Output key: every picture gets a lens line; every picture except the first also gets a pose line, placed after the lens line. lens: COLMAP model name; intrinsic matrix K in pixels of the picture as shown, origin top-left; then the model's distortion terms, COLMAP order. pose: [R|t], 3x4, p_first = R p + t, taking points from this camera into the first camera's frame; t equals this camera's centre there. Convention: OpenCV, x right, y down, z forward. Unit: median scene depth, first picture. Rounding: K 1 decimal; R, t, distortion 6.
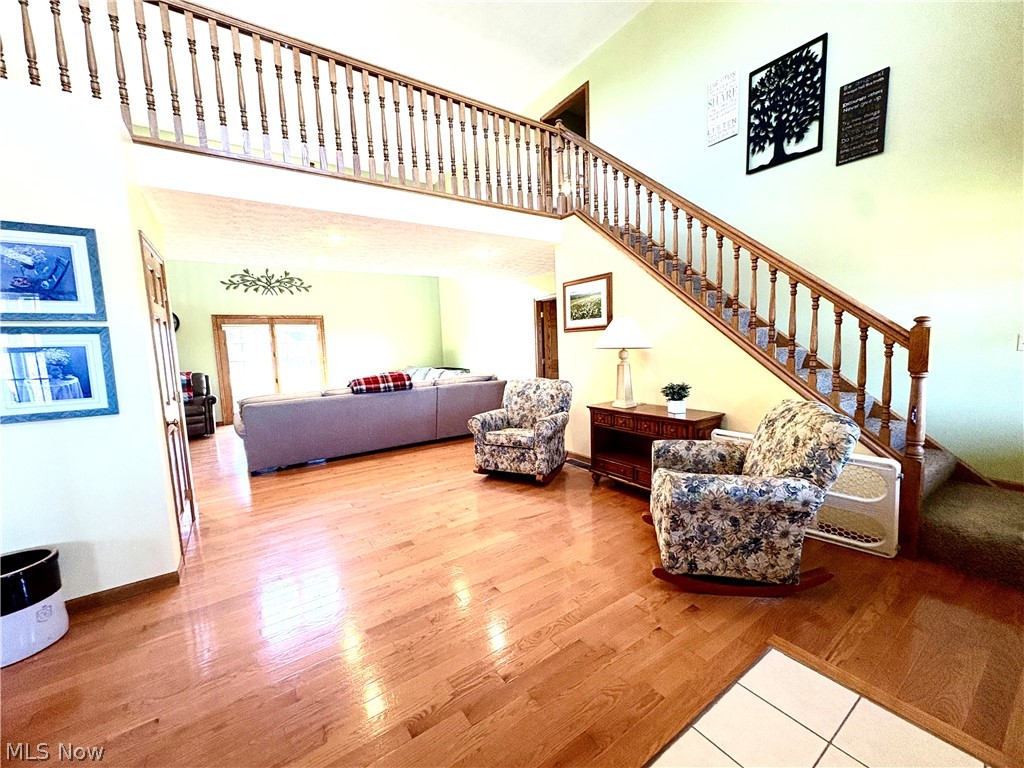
lens RADIAL K [[406.2, 0, 512.0], [0, 406.2, 384.0], [0, 0, 1]] dist [0.000041, -0.000246]
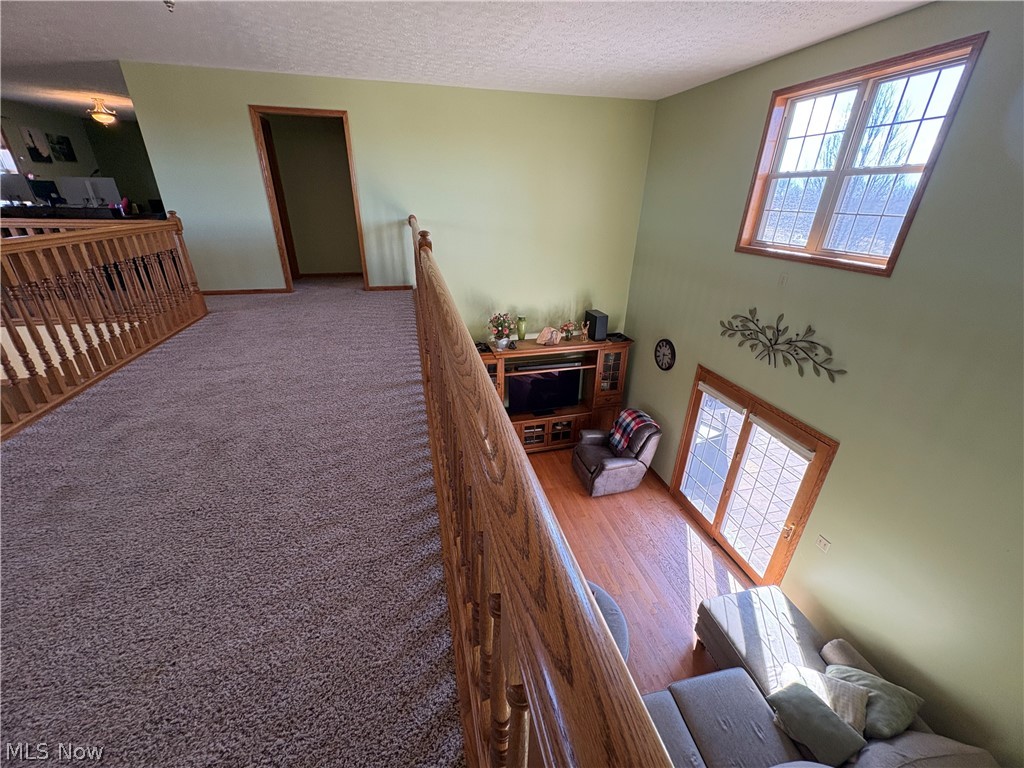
lens RADIAL K [[406.2, 0, 512.0], [0, 406.2, 384.0], [0, 0, 1]] dist [0.000041, -0.000246]
pose [[-0.349619, 0.420359, -0.837296, -0.032063], [-0.098965, 0.872126, 0.479168, -0.465636], [0.931650, 0.250389, -0.263311, 0.941638]]
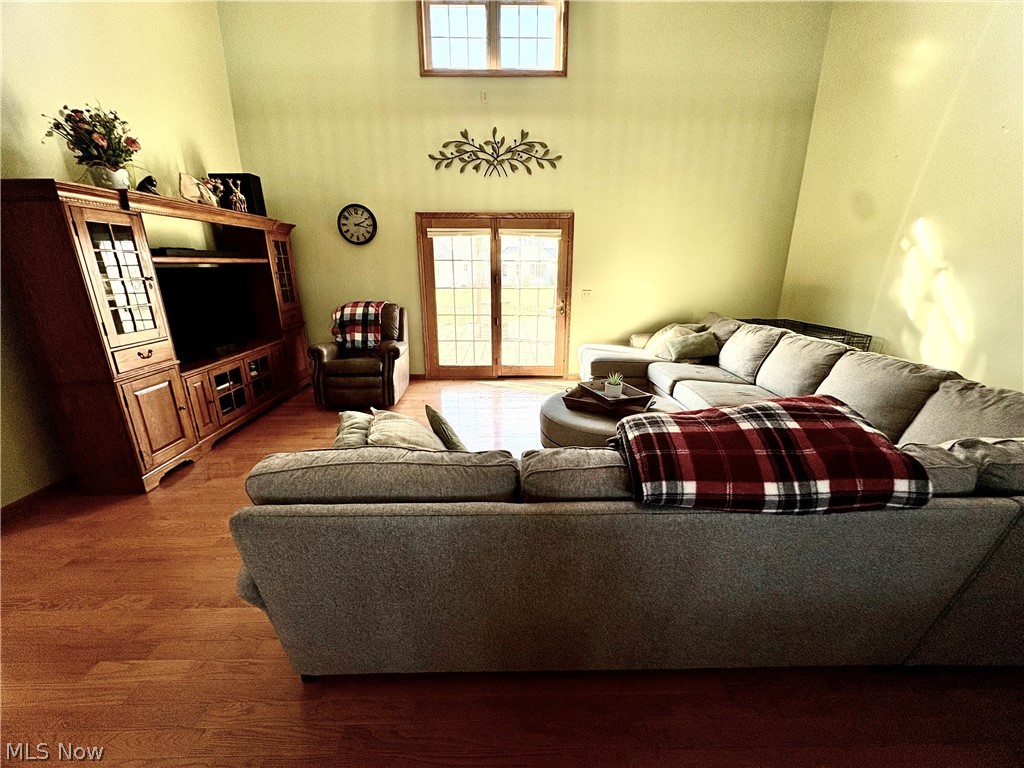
lens RADIAL K [[406.2, 0, 512.0], [0, 406.2, 384.0], [0, 0, 1]] dist [0.000041, -0.000246]
pose [[0.833835, 0.186196, -0.519663, -0.236189], [-0.084182, 0.973276, 0.213651, -0.058603], [0.545557, -0.134403, 0.827226, 0.538528]]
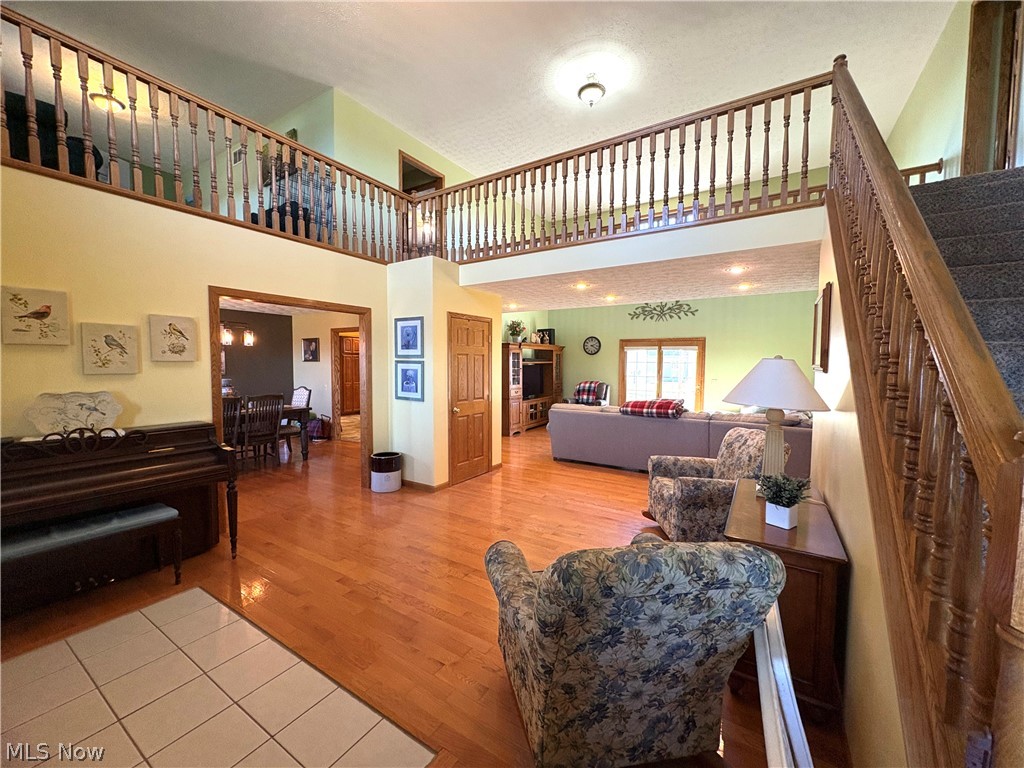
lens RADIAL K [[406.2, 0, 512.0], [0, 406.2, 384.0], [0, 0, 1]] dist [0.000041, -0.000246]
pose [[0.389076, 0.088005, -0.916992, 0.360286], [-0.112467, 0.992518, 0.047534, -0.053737], [0.914315, 0.084637, 0.396062, 0.182207]]
